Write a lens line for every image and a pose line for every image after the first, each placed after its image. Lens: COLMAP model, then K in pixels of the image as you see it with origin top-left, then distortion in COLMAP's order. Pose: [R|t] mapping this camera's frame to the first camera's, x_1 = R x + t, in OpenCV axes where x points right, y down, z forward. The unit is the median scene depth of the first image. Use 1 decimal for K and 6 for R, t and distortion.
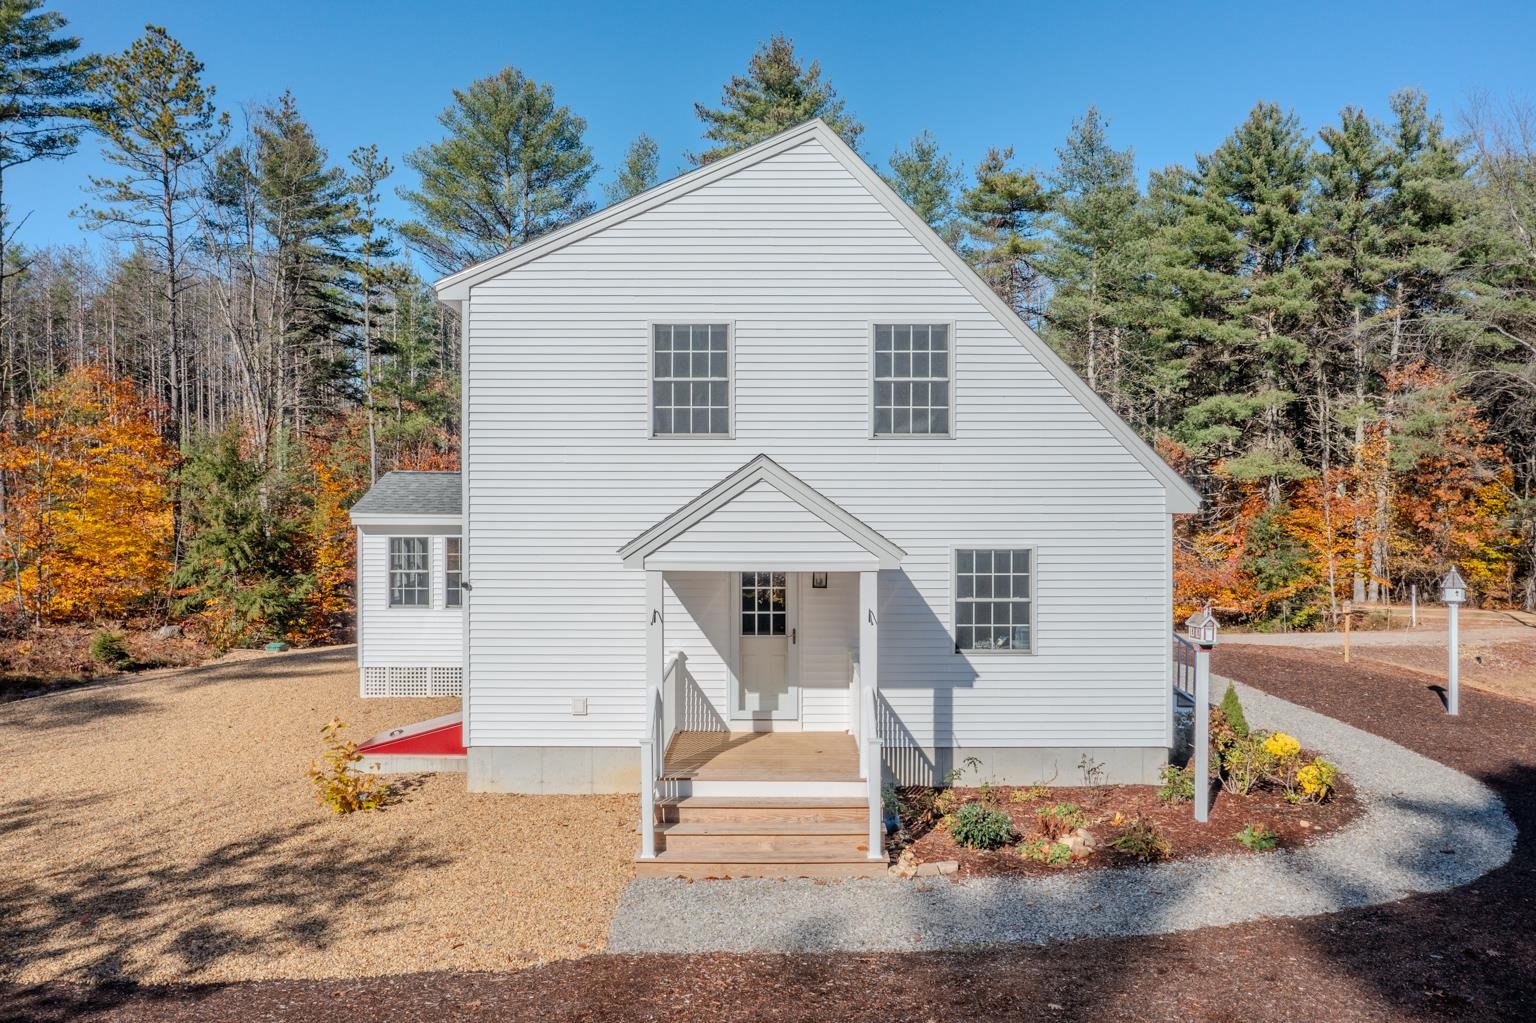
lens RADIAL K [[1295.5, 0, 763.4], [0, 1295.5, 506.5], [0, 0, 1]] dist [0.020332, 0.003661]
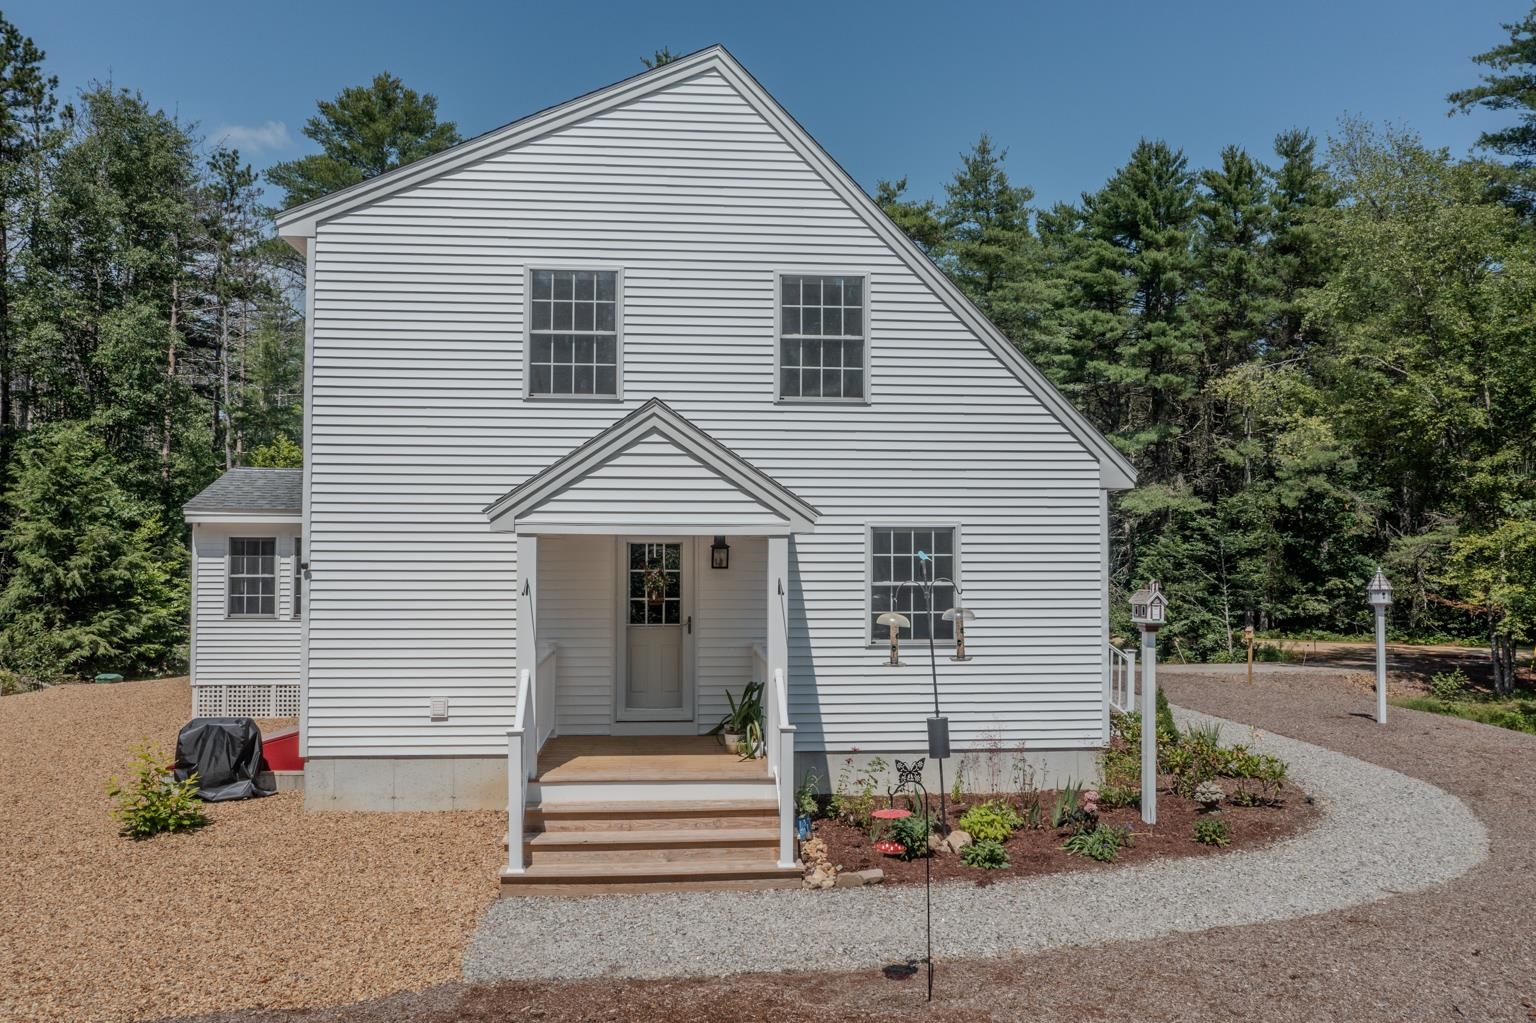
lens RADIAL K [[1295.5, 0, 759.2], [0, 1295.5, 513.1], [0, 0, 1]] dist [0.020332, 0.003661]
pose [[0.996307, 0.005958, 0.085654, -0.004869], [-0.002460, 0.999161, -0.040887, 0.059664], [-0.085825, 0.040525, 0.995486, 0.116903]]
